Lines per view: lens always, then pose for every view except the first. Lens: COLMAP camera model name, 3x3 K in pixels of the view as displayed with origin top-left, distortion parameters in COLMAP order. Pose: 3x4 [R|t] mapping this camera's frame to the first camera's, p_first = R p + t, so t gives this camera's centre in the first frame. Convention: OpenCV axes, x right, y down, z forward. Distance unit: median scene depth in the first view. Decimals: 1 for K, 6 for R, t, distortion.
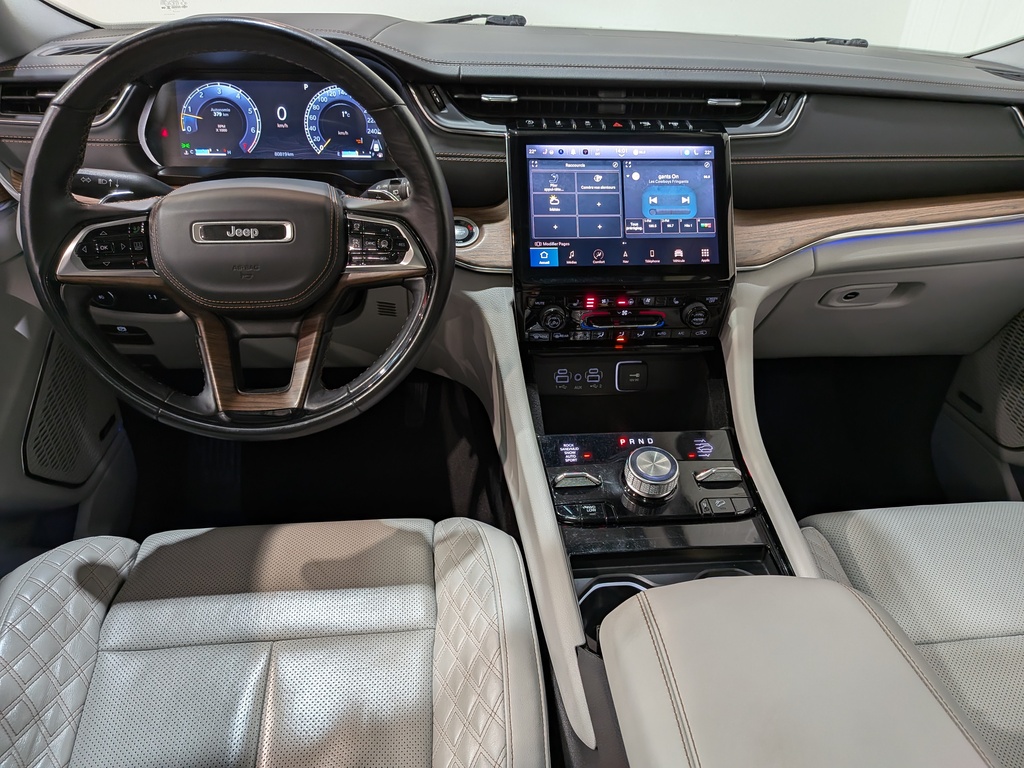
lens RADIAL K [[740.3, 0, 537.2], [0, 740.3, 410.2], [0, 0, 1]] dist [0.042088, -0.057404]
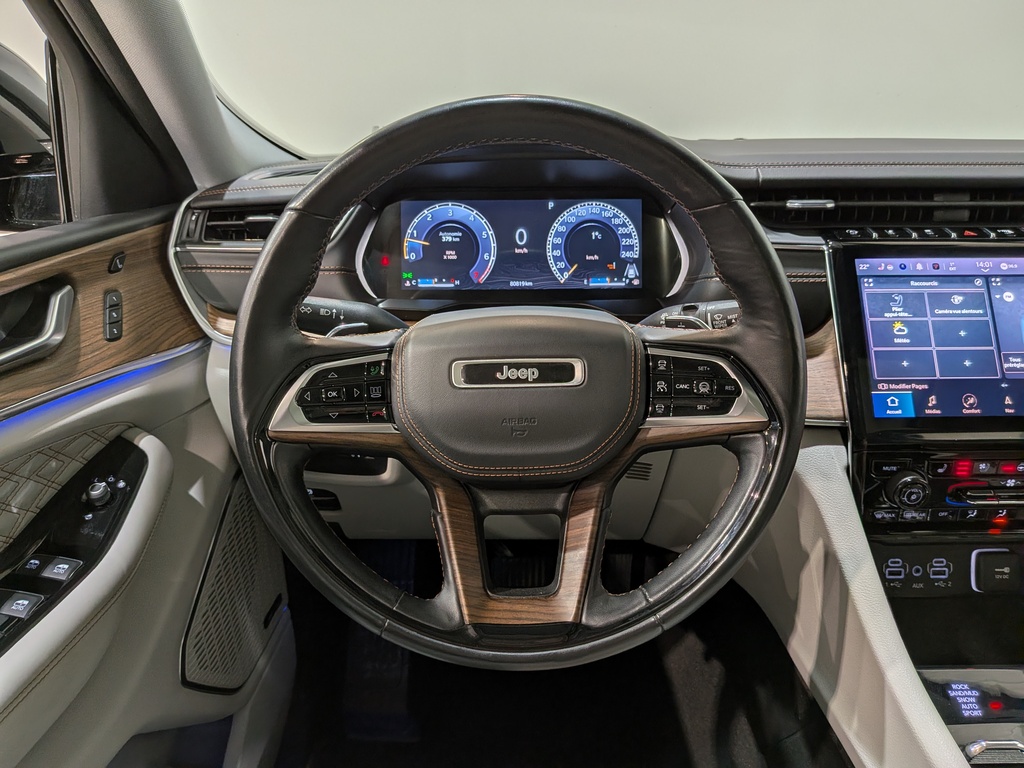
lens RADIAL K [[745.7, 0, 527.3], [0, 745.7, 389.1], [0, 0, 1]] dist [0.011548, -0.041787]
pose [[0.990765, -0.003066, -0.135557, -0.240270], [-0.026508, 0.976074, -0.215815, -0.055889], [0.132976, 0.217415, 0.966979, 0.251826]]
